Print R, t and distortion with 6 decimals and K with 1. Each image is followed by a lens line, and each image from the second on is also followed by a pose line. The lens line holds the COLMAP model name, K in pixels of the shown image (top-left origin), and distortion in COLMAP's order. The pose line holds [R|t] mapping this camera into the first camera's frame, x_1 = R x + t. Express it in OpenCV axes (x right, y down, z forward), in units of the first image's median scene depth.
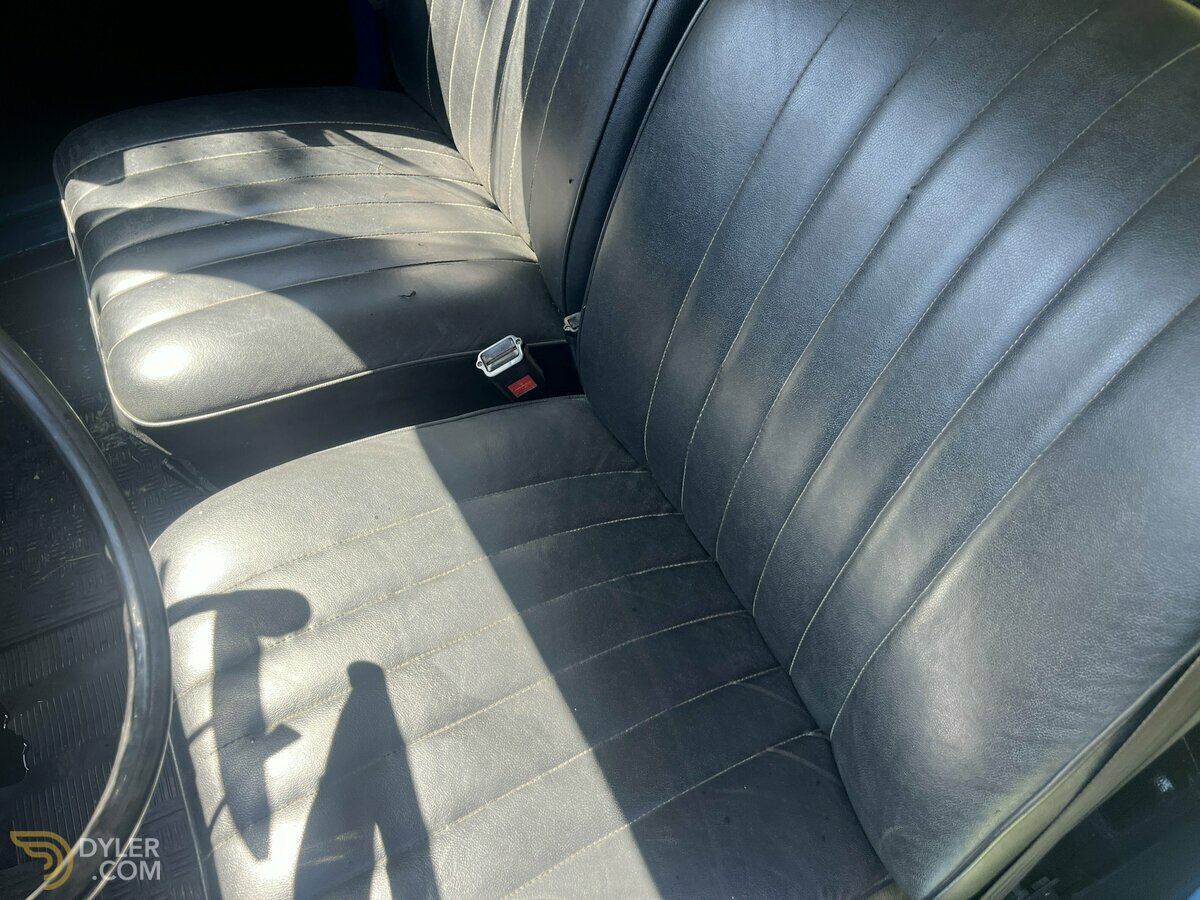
lens RADIAL K [[920.5, 0, 600.0], [0, 920.5, 450.0], [0, 0, 1]] dist [0.054544, -0.091339]
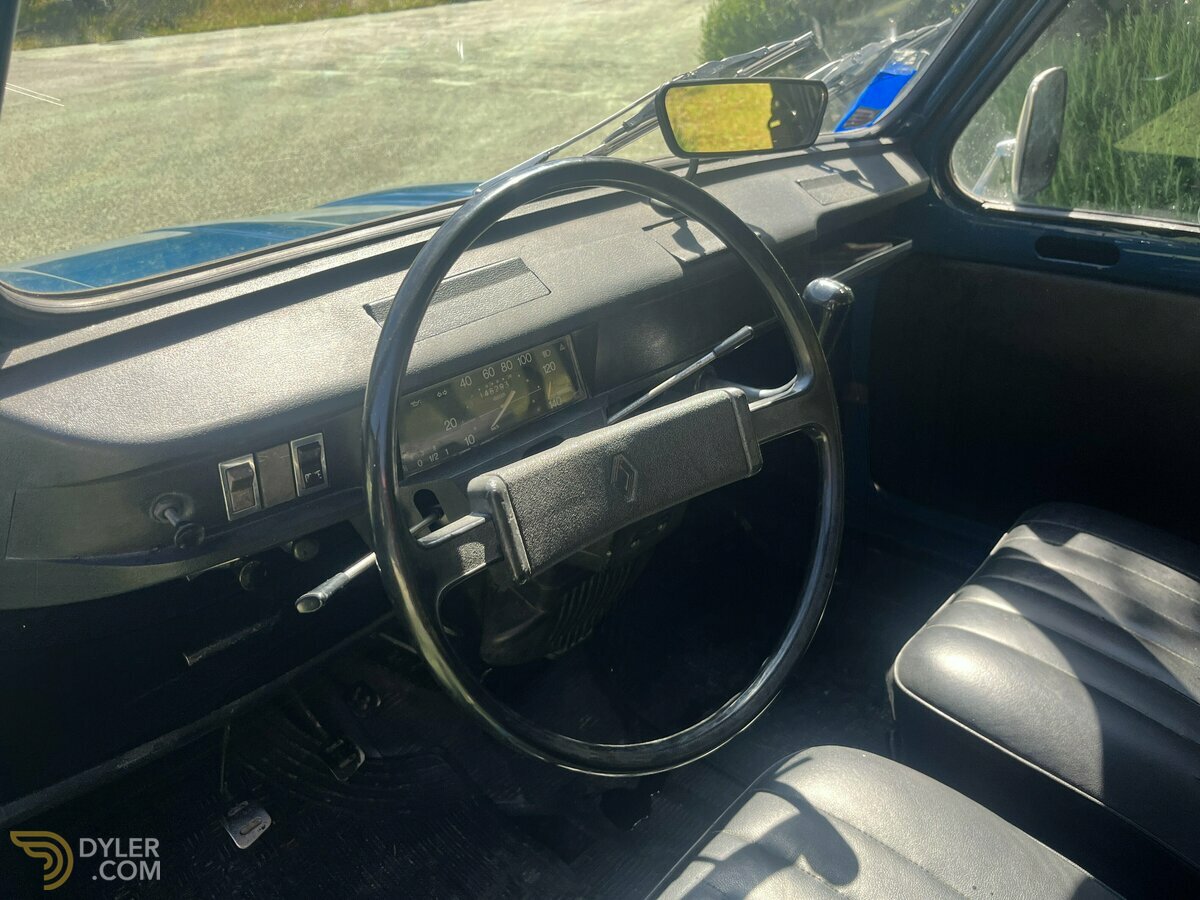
lens RADIAL K [[920.5, 0, 600.0], [0, 920.5, 450.0], [0, 0, 1]] dist [0.054544, -0.091339]
pose [[0.373689, 0.408978, -0.832523, 0.187210], [-0.740055, 0.672544, -0.001795, 0.049437], [0.559174, 0.616783, 0.553988, -0.003846]]
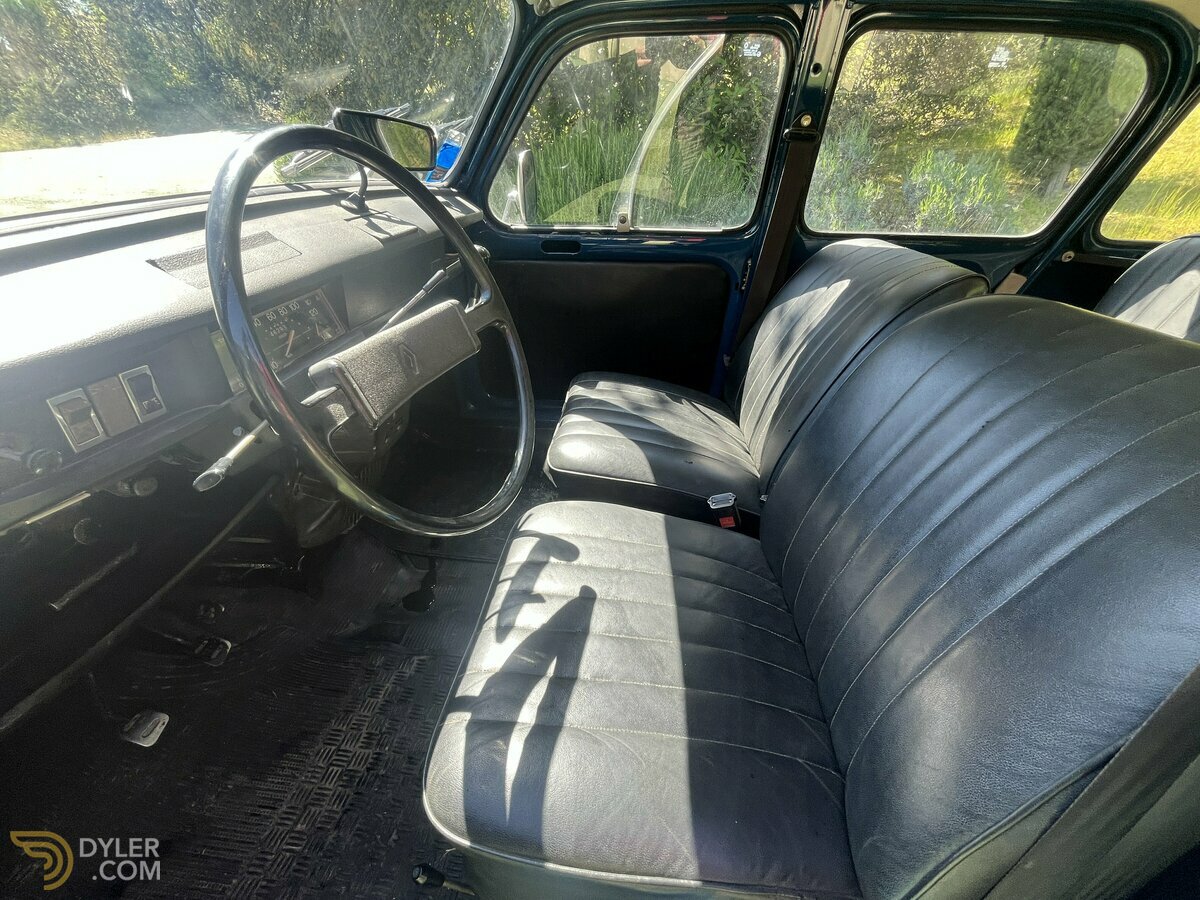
lens RADIAL K [[486.1, 0, 600.0], [0, 486.1, 450.0], [0, 0, 1]] dist [-0.007574, 0.000008]
pose [[0.852043, 0.286925, -0.437832, 0.085474], [-0.433452, 0.855661, -0.282778, 0.199699], [0.293500, 0.430719, 0.853428, 0.037707]]
